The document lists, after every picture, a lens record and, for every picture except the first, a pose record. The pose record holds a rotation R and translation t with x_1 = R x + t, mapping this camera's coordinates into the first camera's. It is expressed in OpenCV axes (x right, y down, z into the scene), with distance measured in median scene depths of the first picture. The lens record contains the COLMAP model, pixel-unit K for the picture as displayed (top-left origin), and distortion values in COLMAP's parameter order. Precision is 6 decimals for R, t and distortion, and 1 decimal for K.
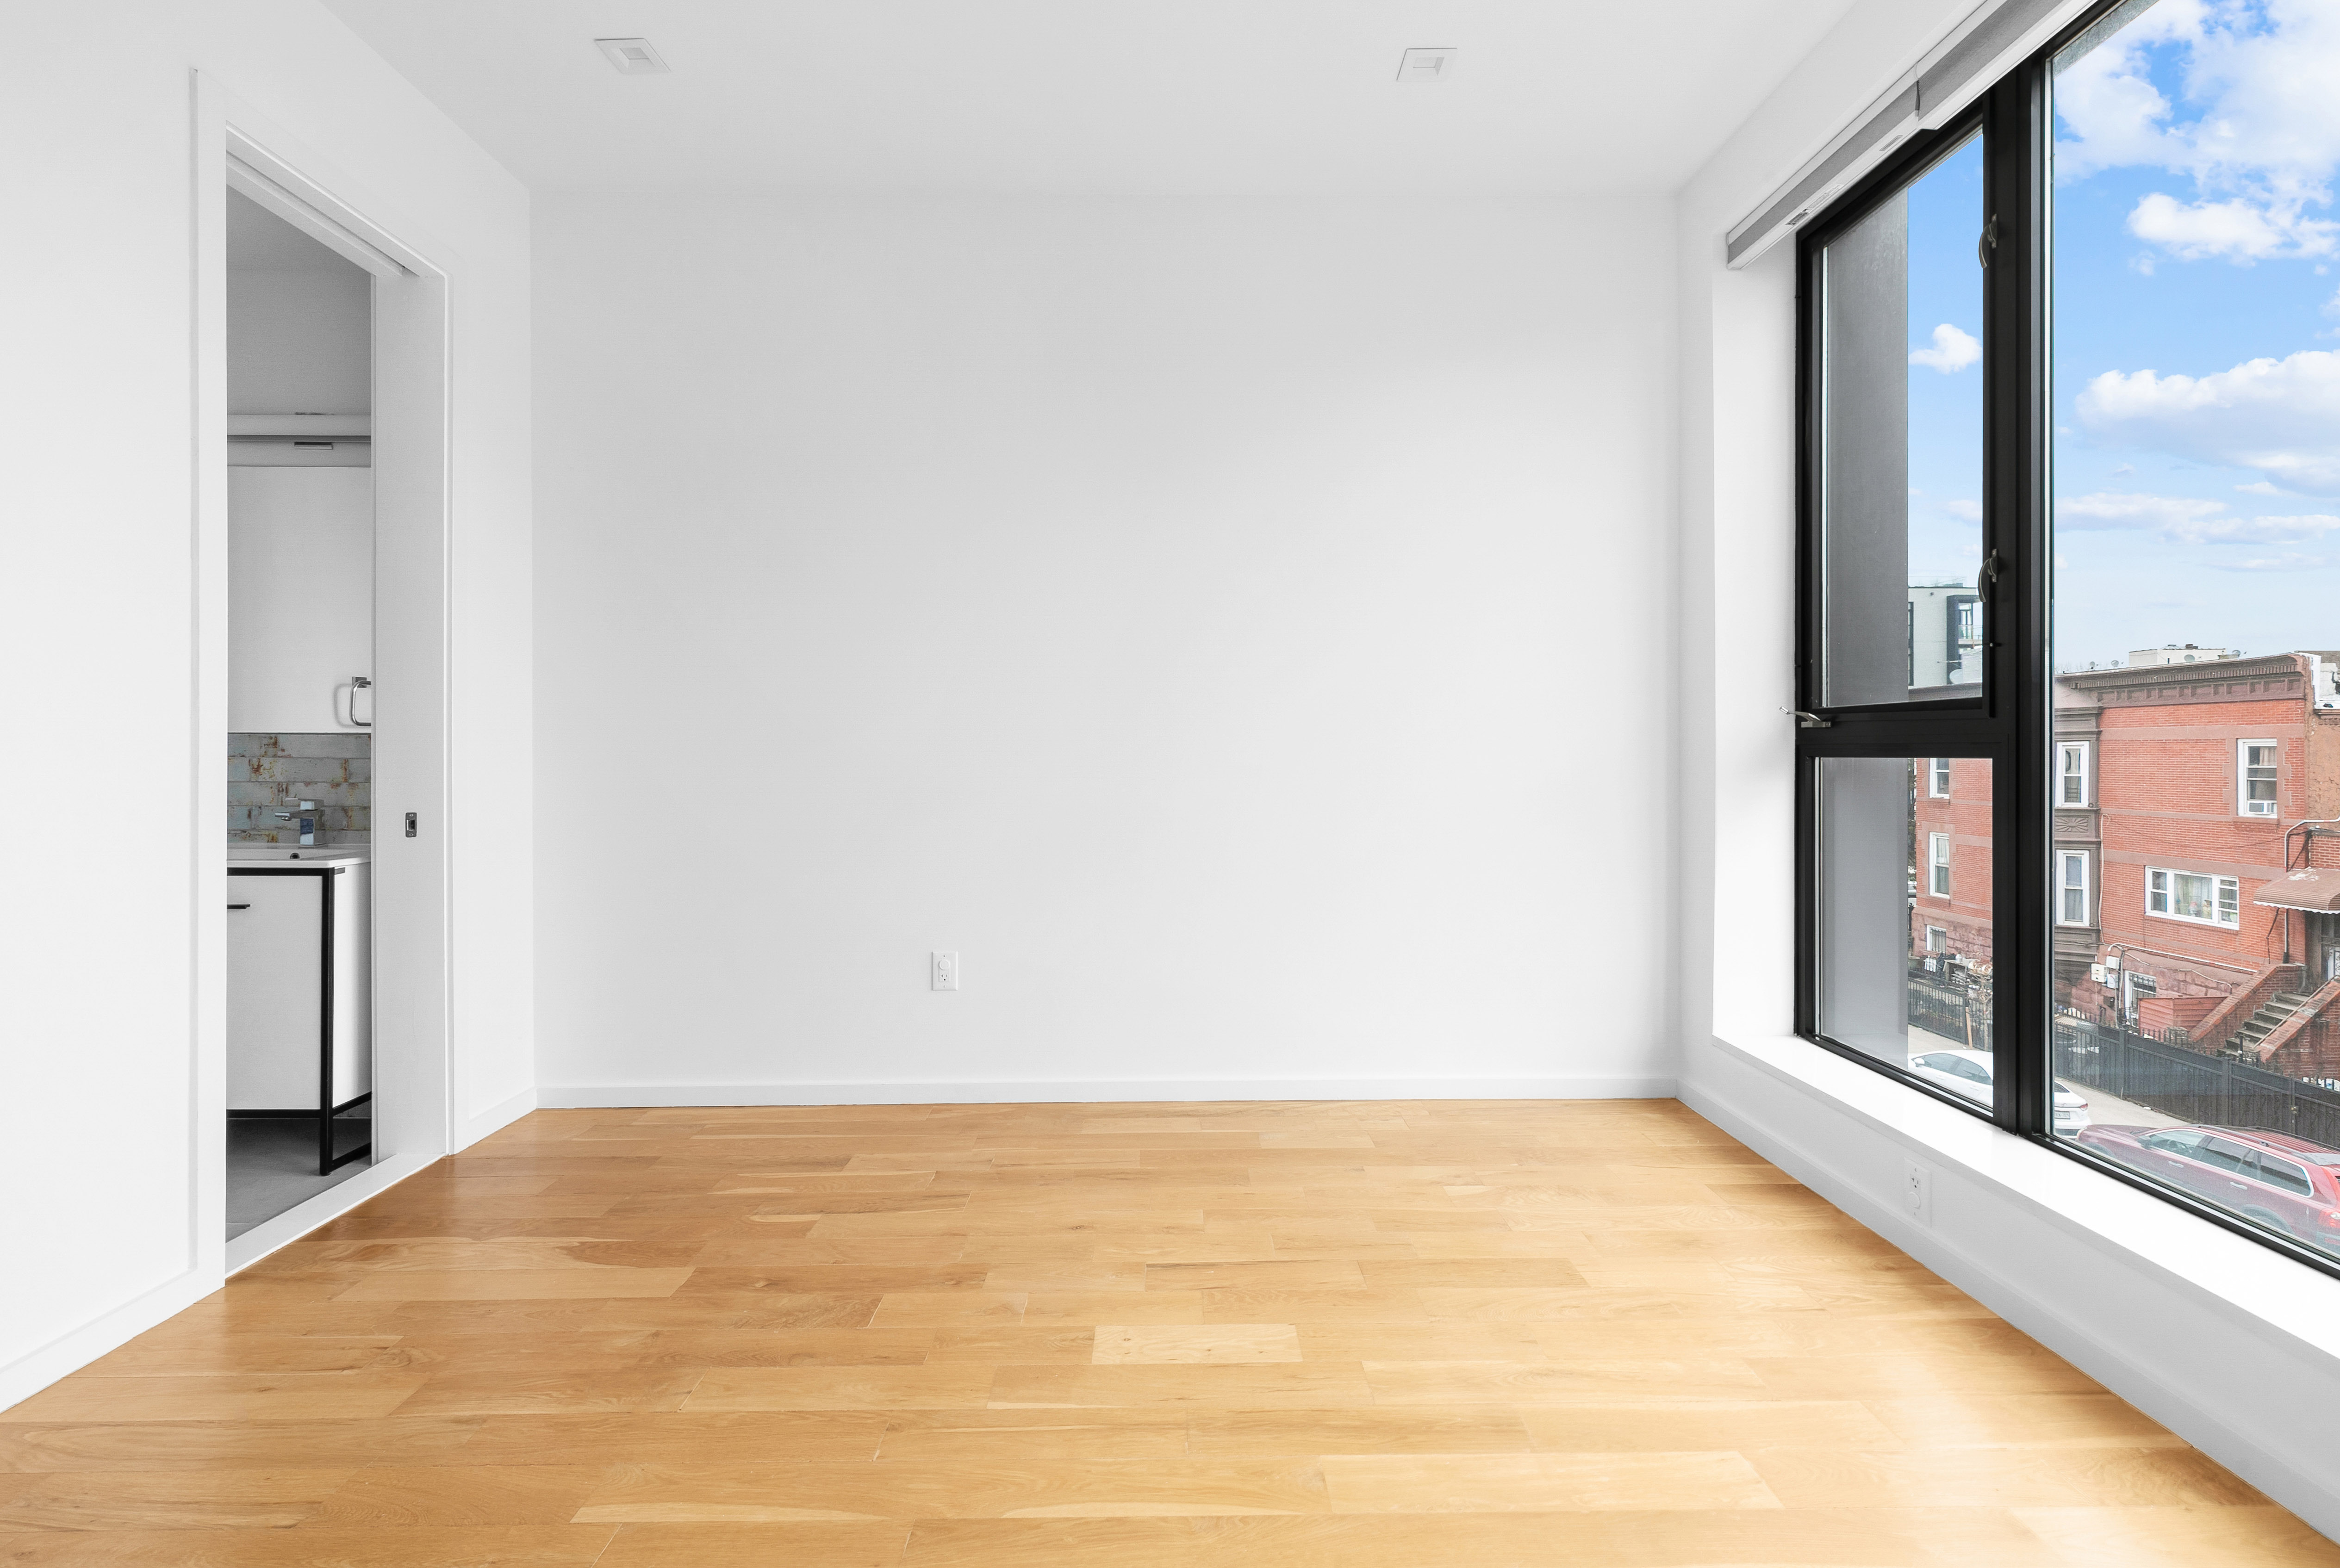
lens RADIAL K [[1056.5, 0, 1169.7], [0, 1056.5, 766.8], [0, 0, 1]] dist [0.004472, 0.000439]
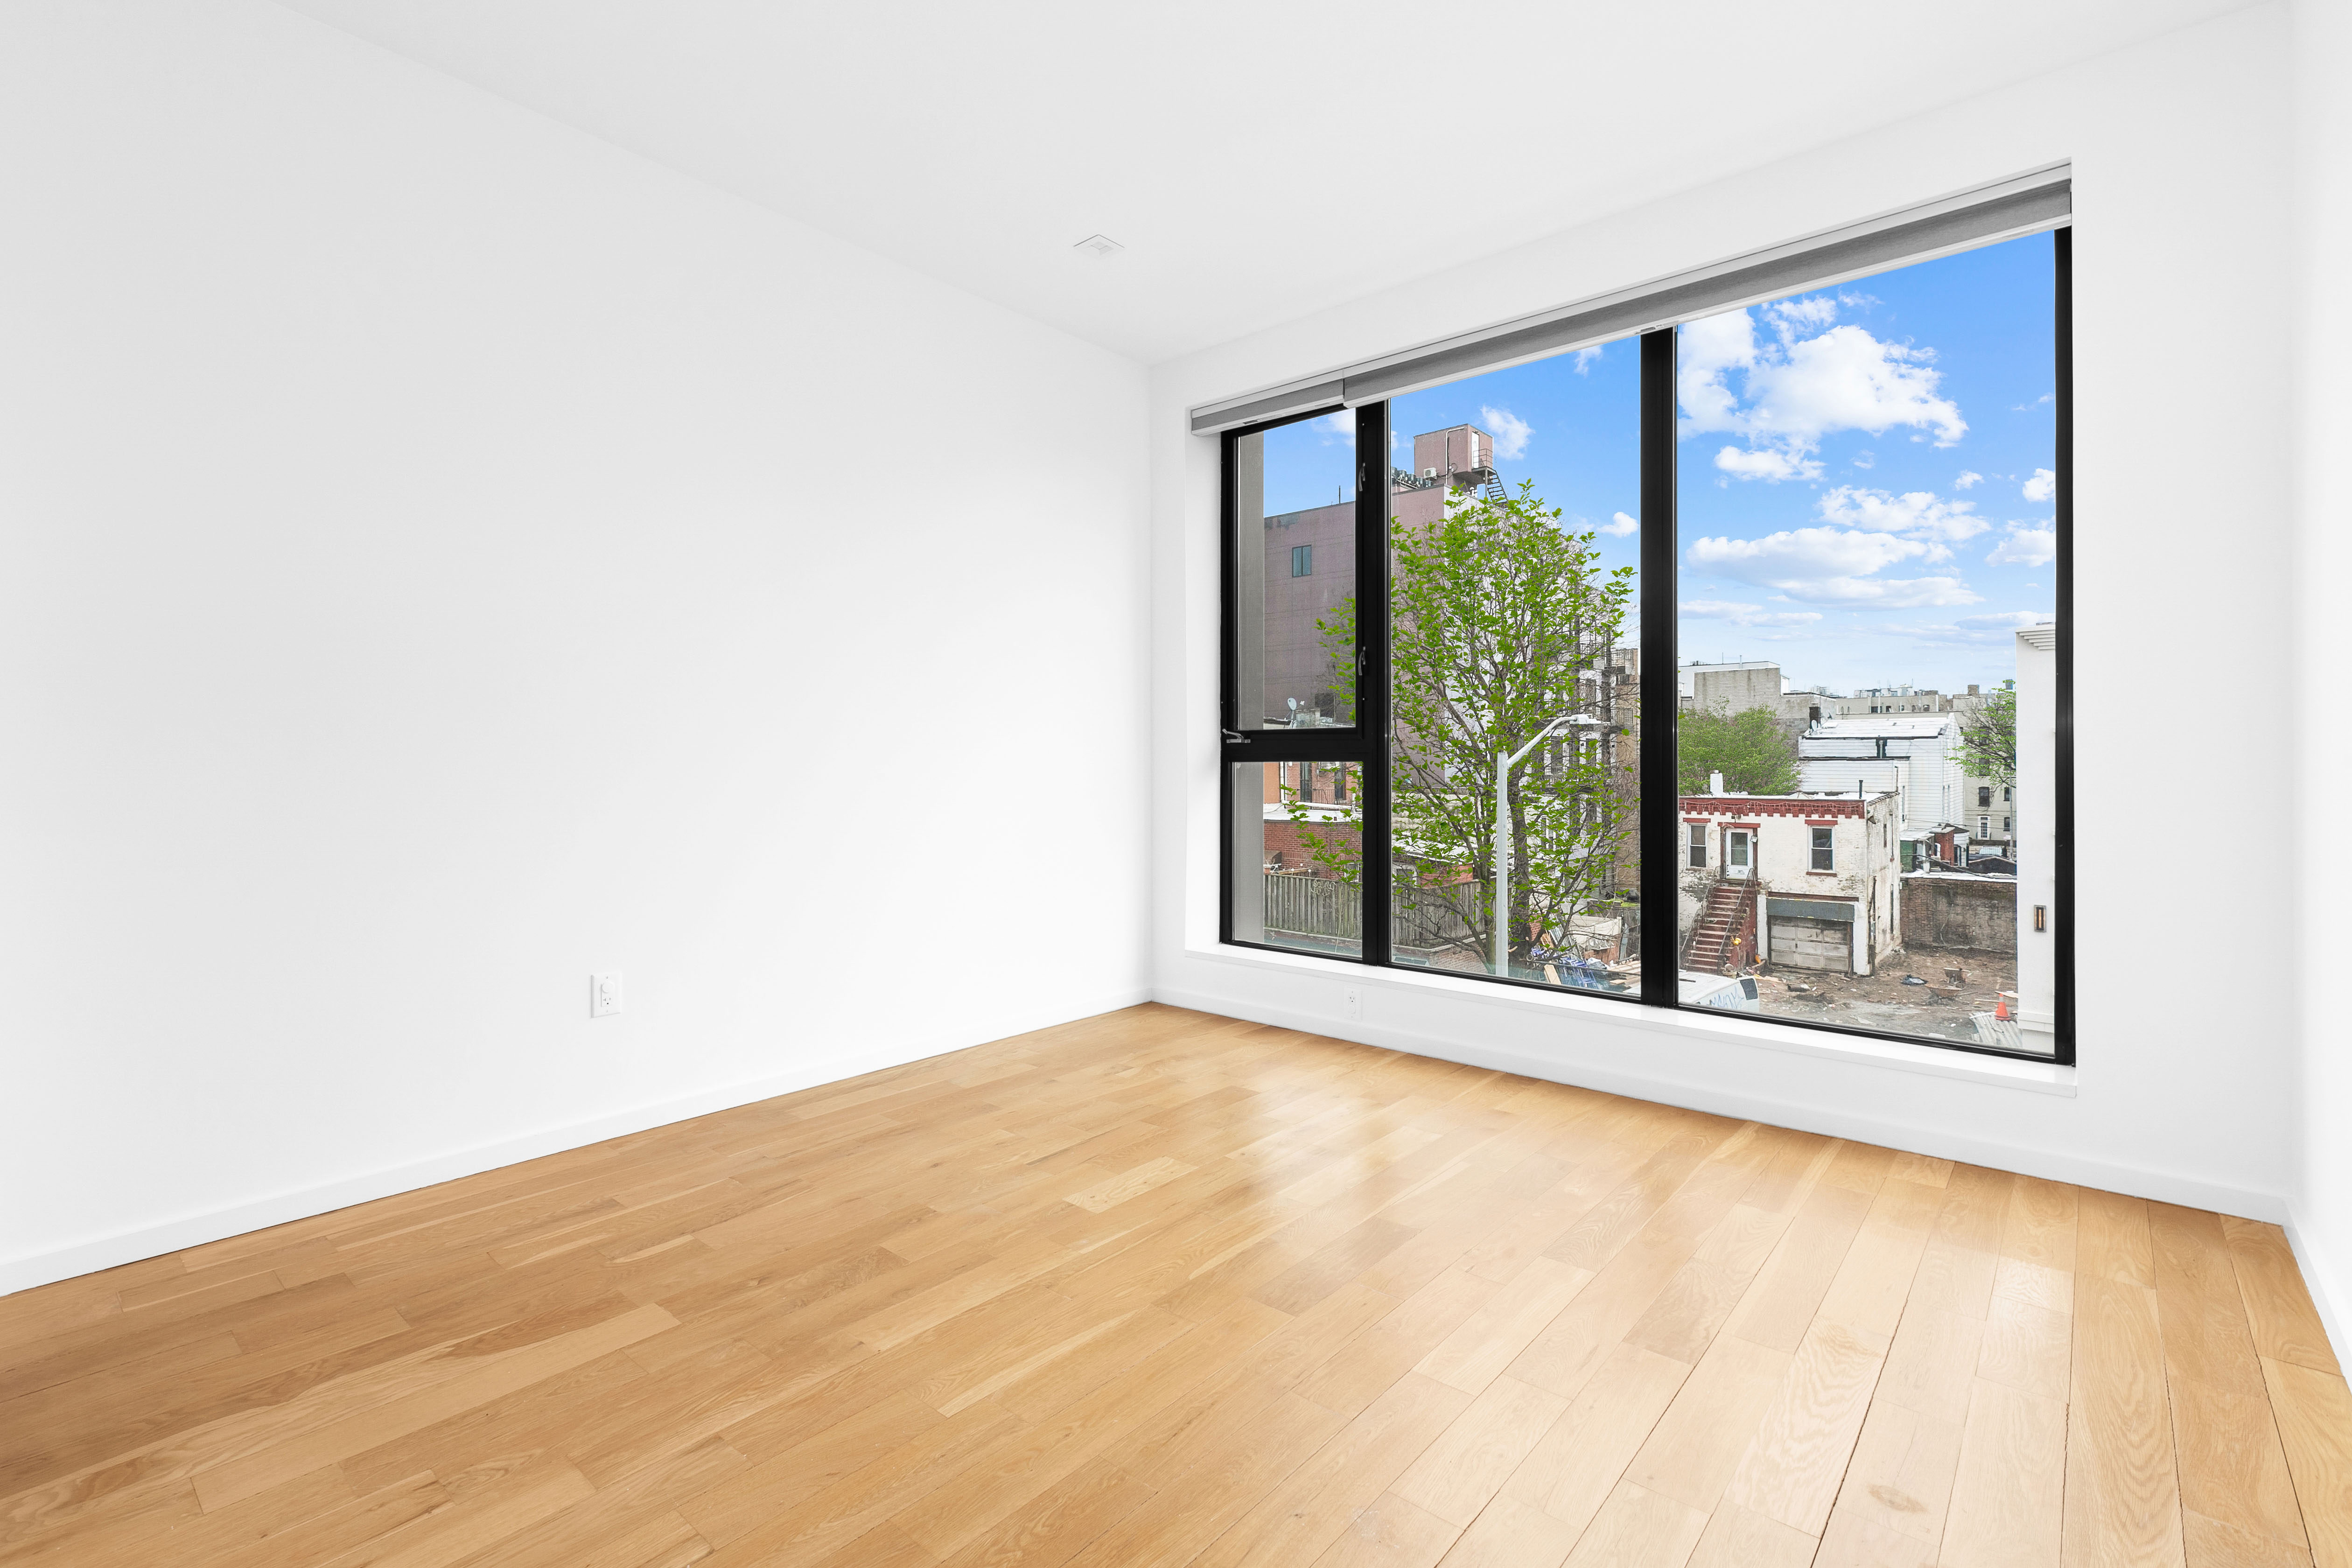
lens RADIAL K [[1062.1, 0, 1188.0], [0, 1062.1, 777.3], [0, 0, 1]] dist [0.004472, 0.000439]
pose [[0.658874, -0.006832, 0.752223, -0.728117], [0.009827, 0.999952, 0.000475, 0.014934], [-0.752189, 0.007079, 0.658909, 0.027437]]
